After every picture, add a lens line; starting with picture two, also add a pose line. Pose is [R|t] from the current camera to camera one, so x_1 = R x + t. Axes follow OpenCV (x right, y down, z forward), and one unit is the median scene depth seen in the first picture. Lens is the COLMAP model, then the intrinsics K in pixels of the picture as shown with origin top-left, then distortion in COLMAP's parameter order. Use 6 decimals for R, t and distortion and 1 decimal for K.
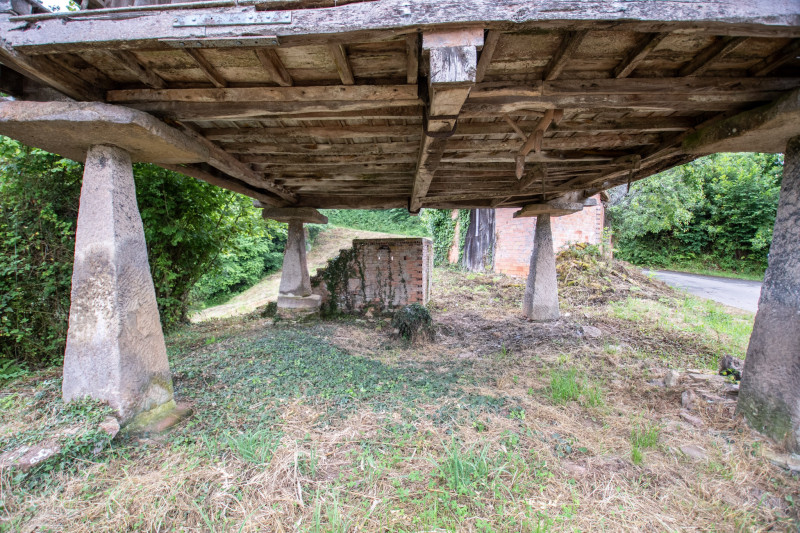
lens RADIAL K [[351.2, 0, 394.1], [0, 351.2, 271.8], [0, 0, 1]] dist [0.002296, -0.016175]
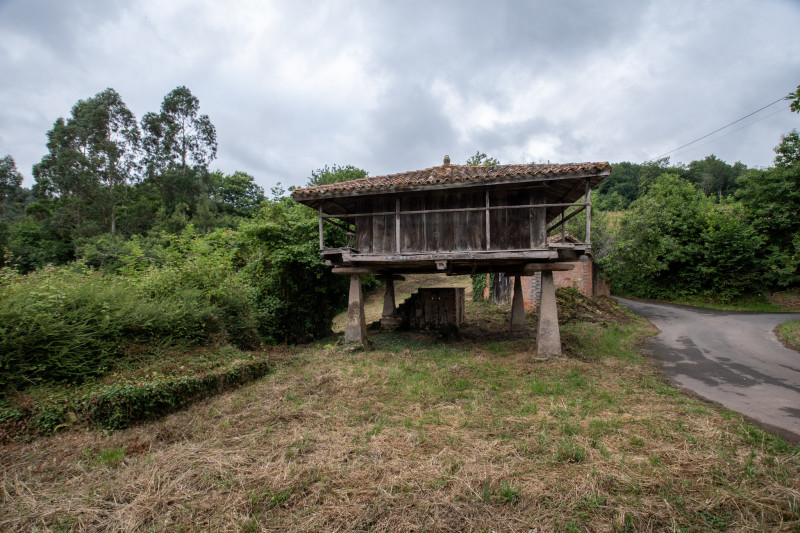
lens RADIAL K [[351.2, 0, 394.1], [0, 351.2, 271.8], [0, 0, 1]] dist [0.002296, -0.016175]
pose [[0.985324, -0.014949, -0.170039, 0.048409], [-0.000265, 0.996022, -0.089102, -0.008190], [0.170695, 0.087839, 0.981401, -0.553692]]
